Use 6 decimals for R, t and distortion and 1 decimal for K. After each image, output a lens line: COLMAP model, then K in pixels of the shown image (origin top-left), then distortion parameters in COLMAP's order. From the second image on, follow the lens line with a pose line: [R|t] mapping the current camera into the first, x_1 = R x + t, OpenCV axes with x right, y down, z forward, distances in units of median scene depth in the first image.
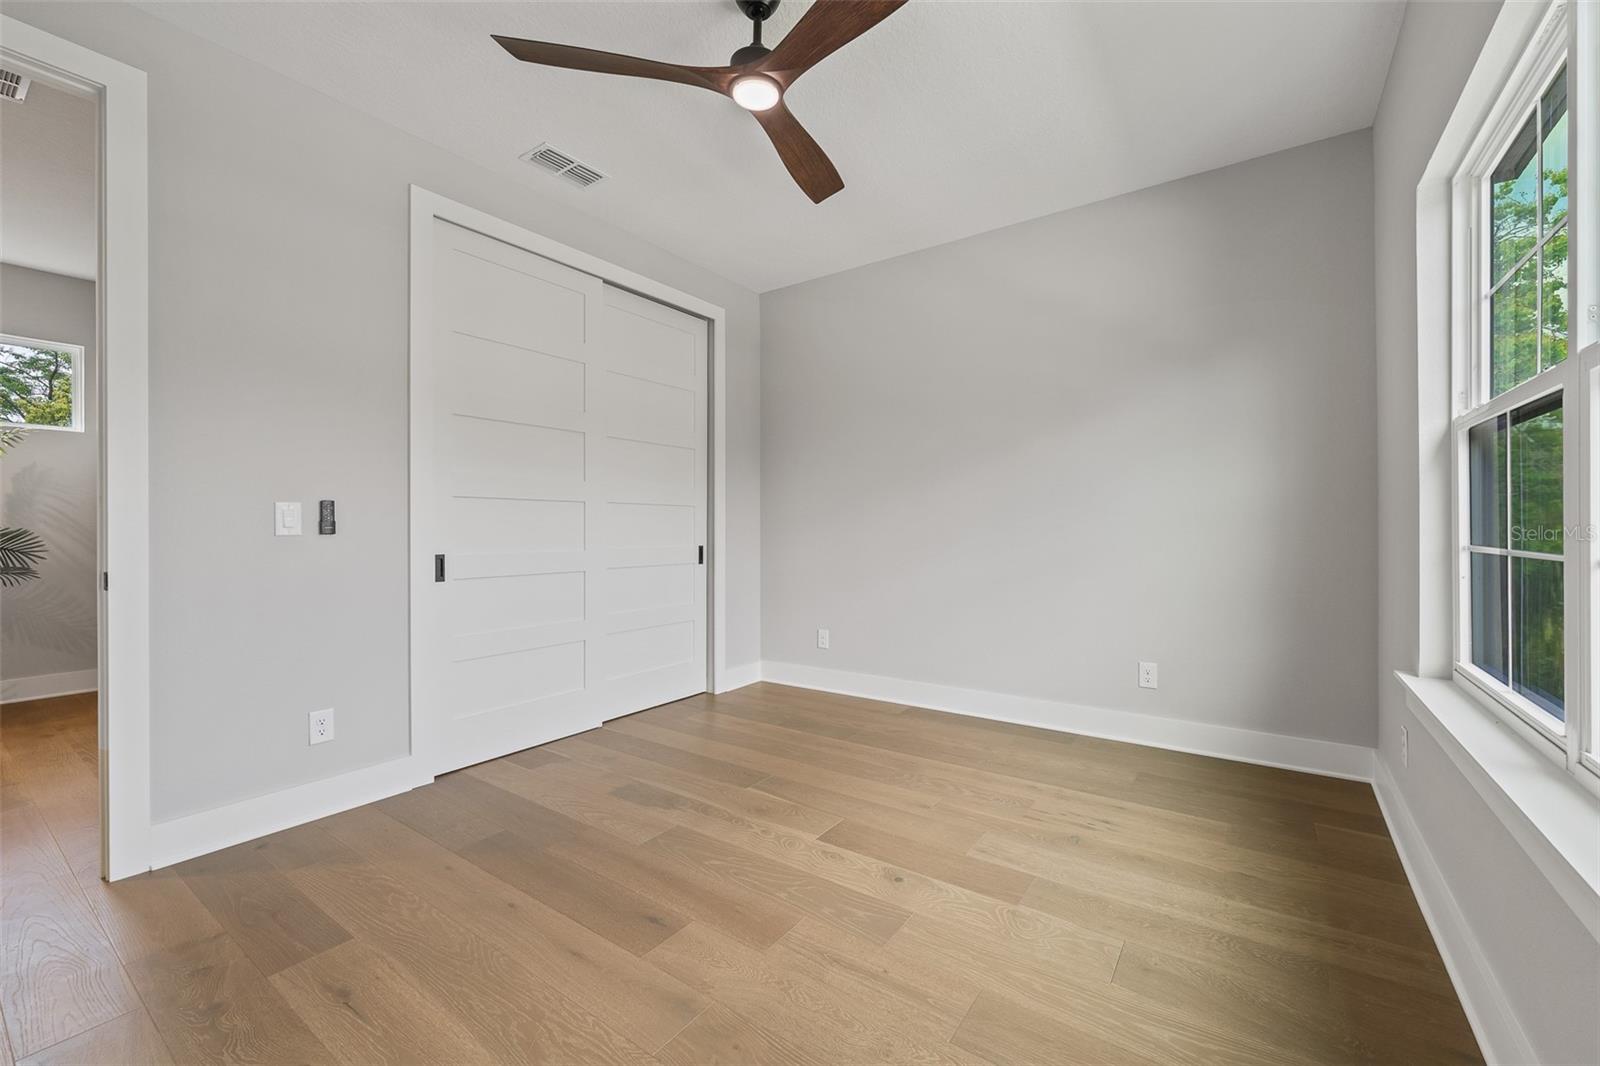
lens RADIAL K [[650.2, 0, 802.9], [0, 650.2, 522.7], [0, 0, 1]] dist [0.001009, -0.001324]
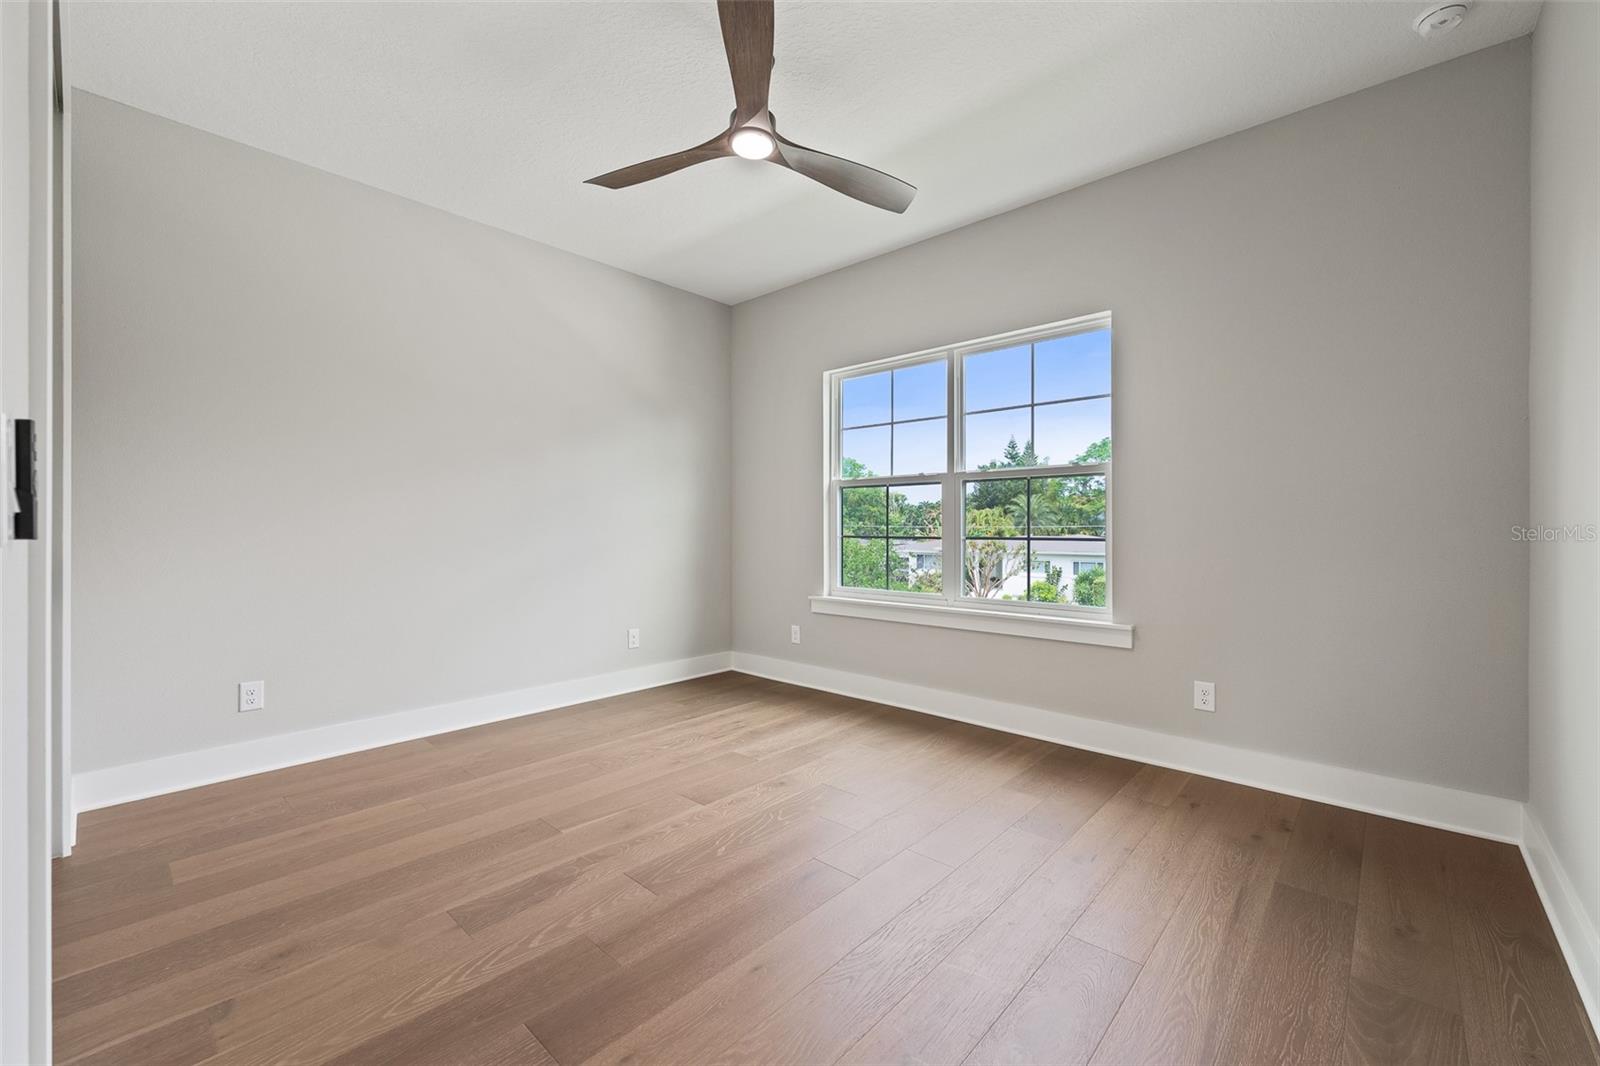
lens RADIAL K [[650.2, 0, 803.5], [0, 650.2, 537.2], [0, 0, 1]] dist [0.001009, -0.001324]
pose [[0.116543, -0.011012, 0.993125, -0.921721], [-0.009089, 0.999885, 0.012154, 0.005923], [-0.993144, -0.010443, 0.116429, 0.604817]]
